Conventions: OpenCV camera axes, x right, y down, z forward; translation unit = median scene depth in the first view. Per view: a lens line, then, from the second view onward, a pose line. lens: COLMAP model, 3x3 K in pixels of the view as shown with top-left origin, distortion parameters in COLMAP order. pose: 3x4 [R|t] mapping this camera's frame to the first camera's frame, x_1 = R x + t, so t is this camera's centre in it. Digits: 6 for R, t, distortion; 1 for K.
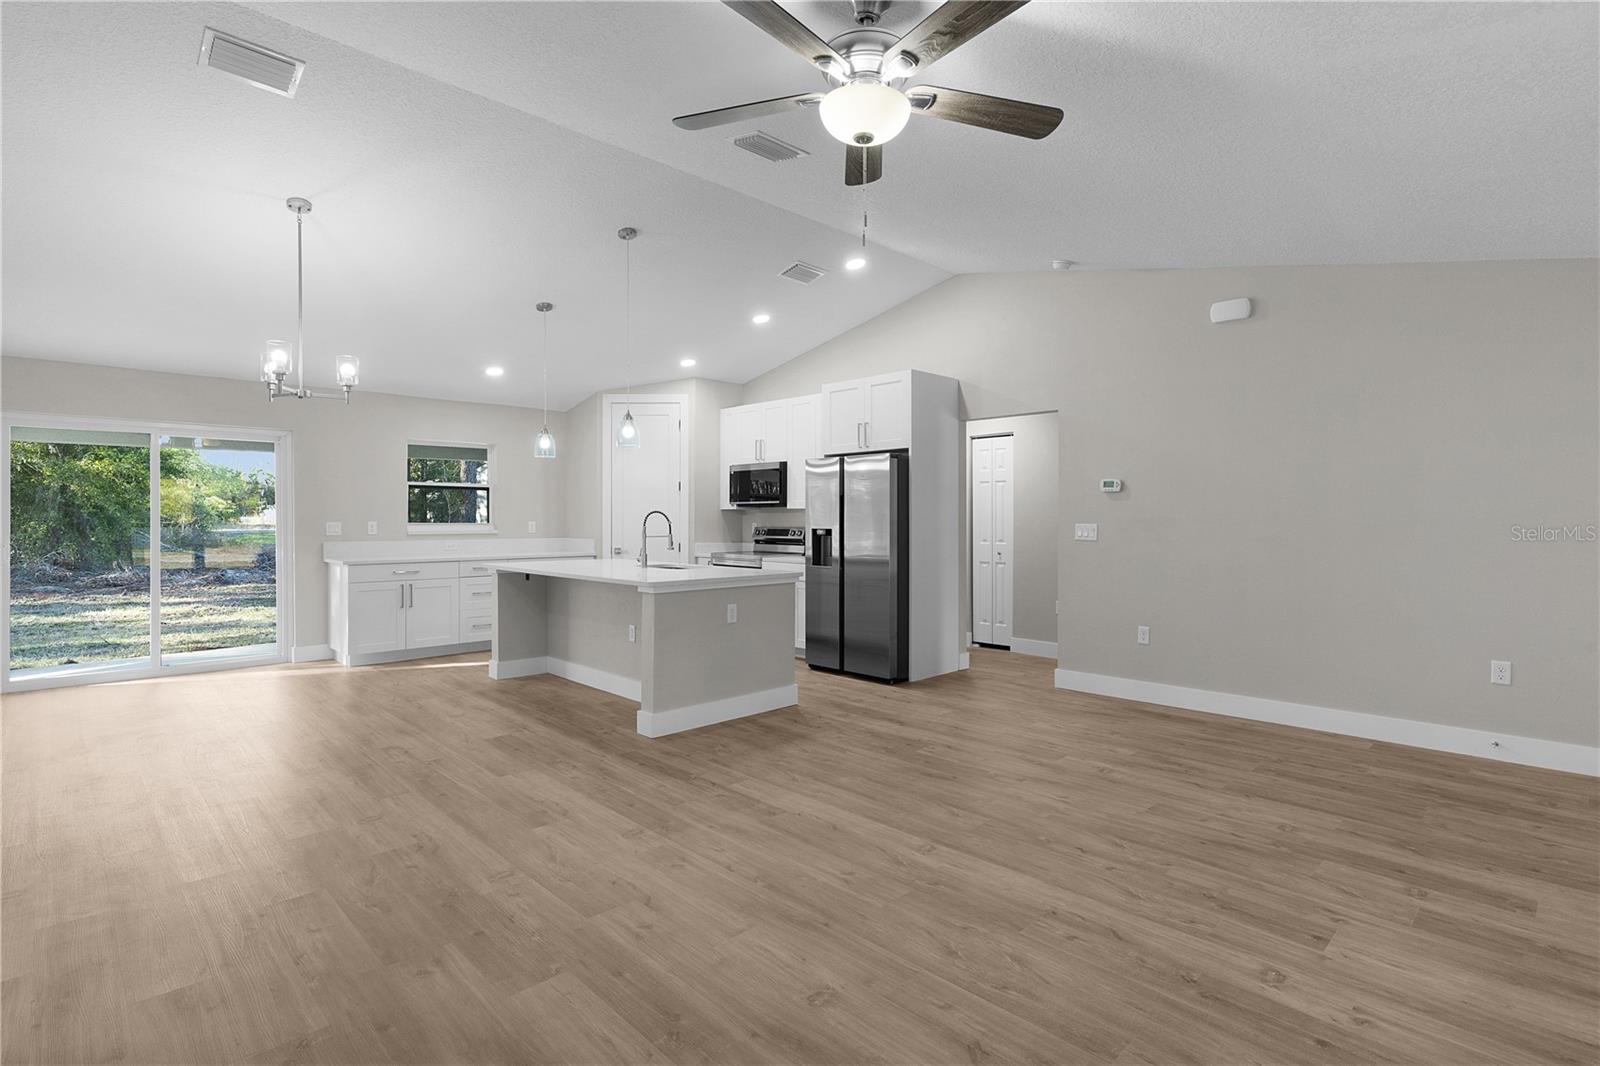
lens RADIAL K [[774.1, 0, 790.1], [0, 774.1, 524.4], [0, 0, 1]] dist [0.004302, 0.001549]
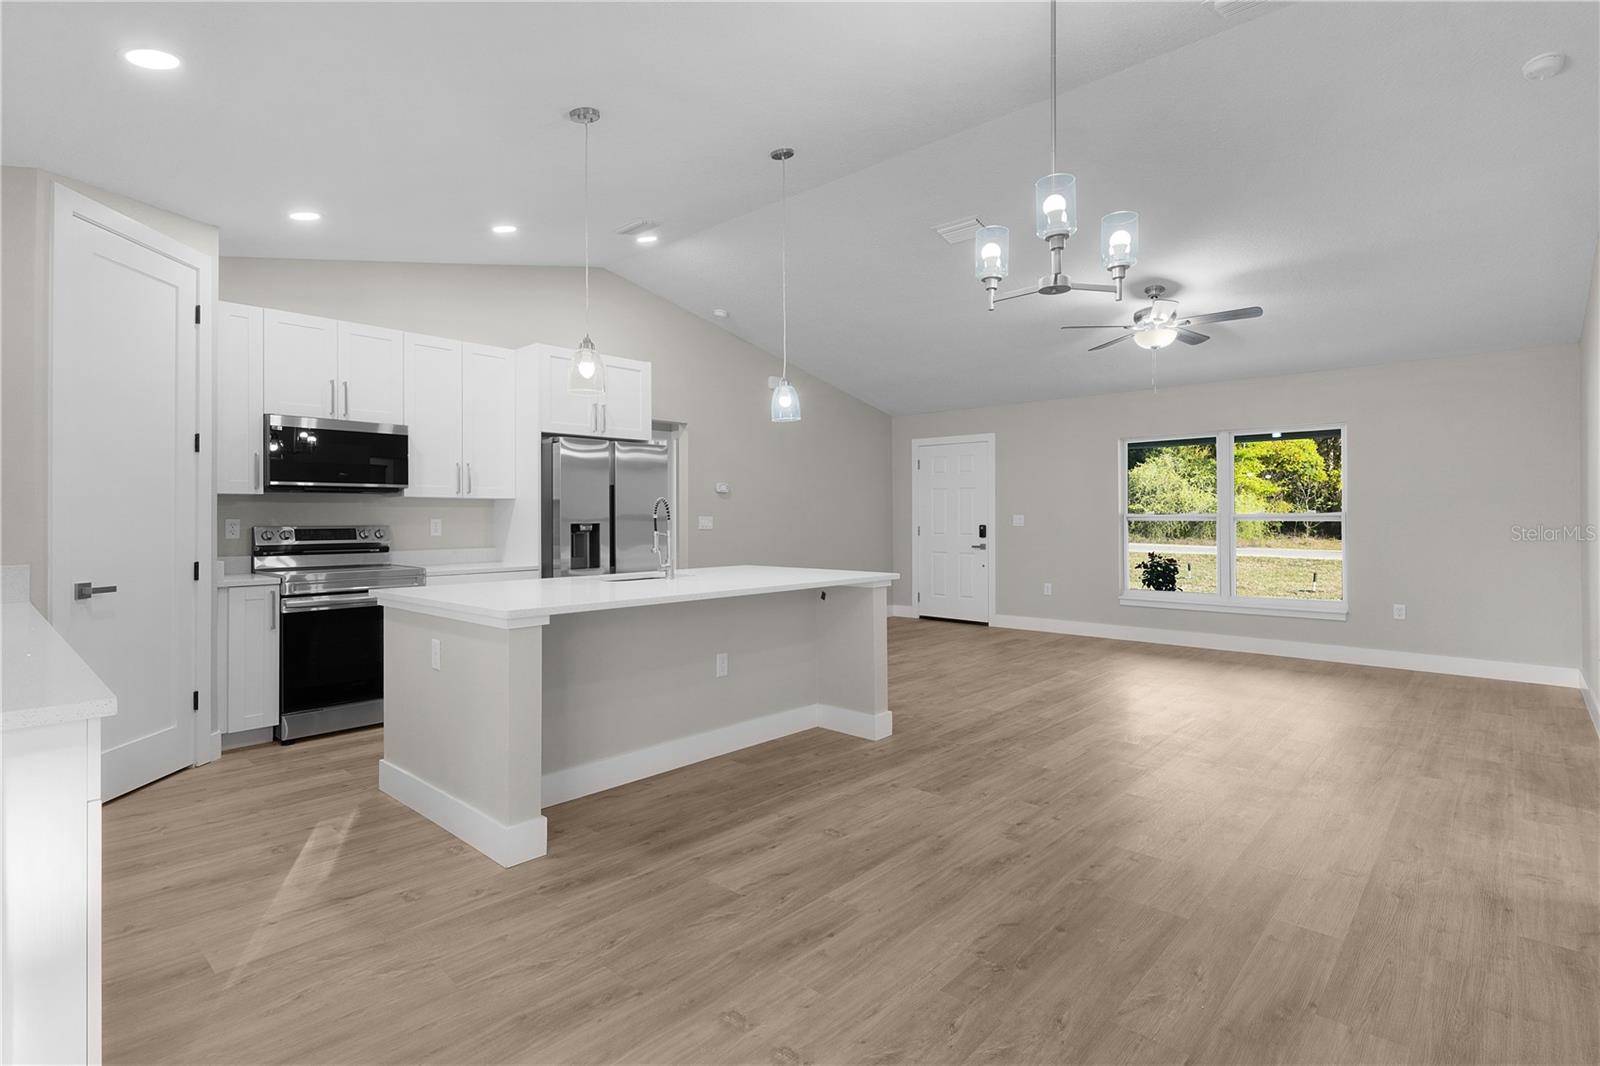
lens RADIAL K [[775.3, 0, 788.3], [0, 775.3, 510.5], [0, 0, 1]] dist [0.003504, 0.000166]
pose [[-0.059037, 0.007491, 0.998228, -1.058882], [0.010365, 0.999923, -0.006891, -0.000567], [-0.998202, 0.009940, -0.059110, 1.095116]]
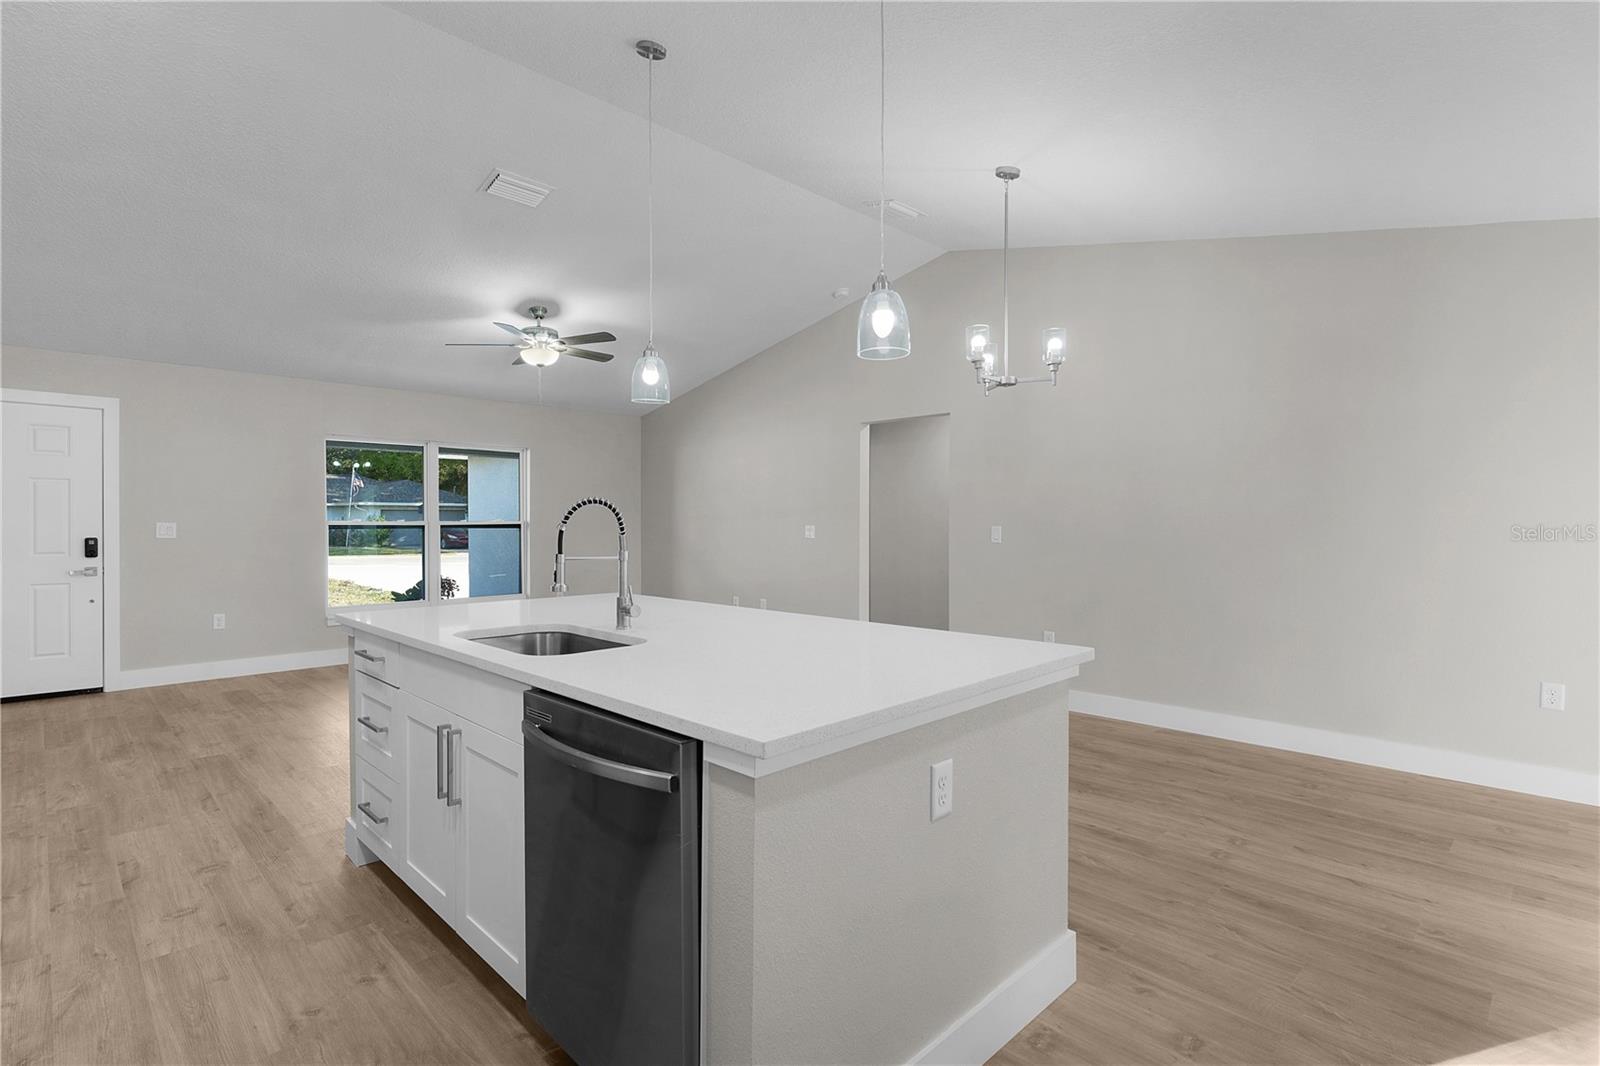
lens RADIAL K [[769.2, 0, 784.1], [0, 769.2, 527.3], [0, 0, 1]] dist [0.001594, -0.000738]
pose [[-0.999976, -0.001130, -0.006886, -0.326050], [-0.001240, 0.999871, 0.016028, -0.010153], [0.006867, 0.016037, -0.999848, 1.689165]]
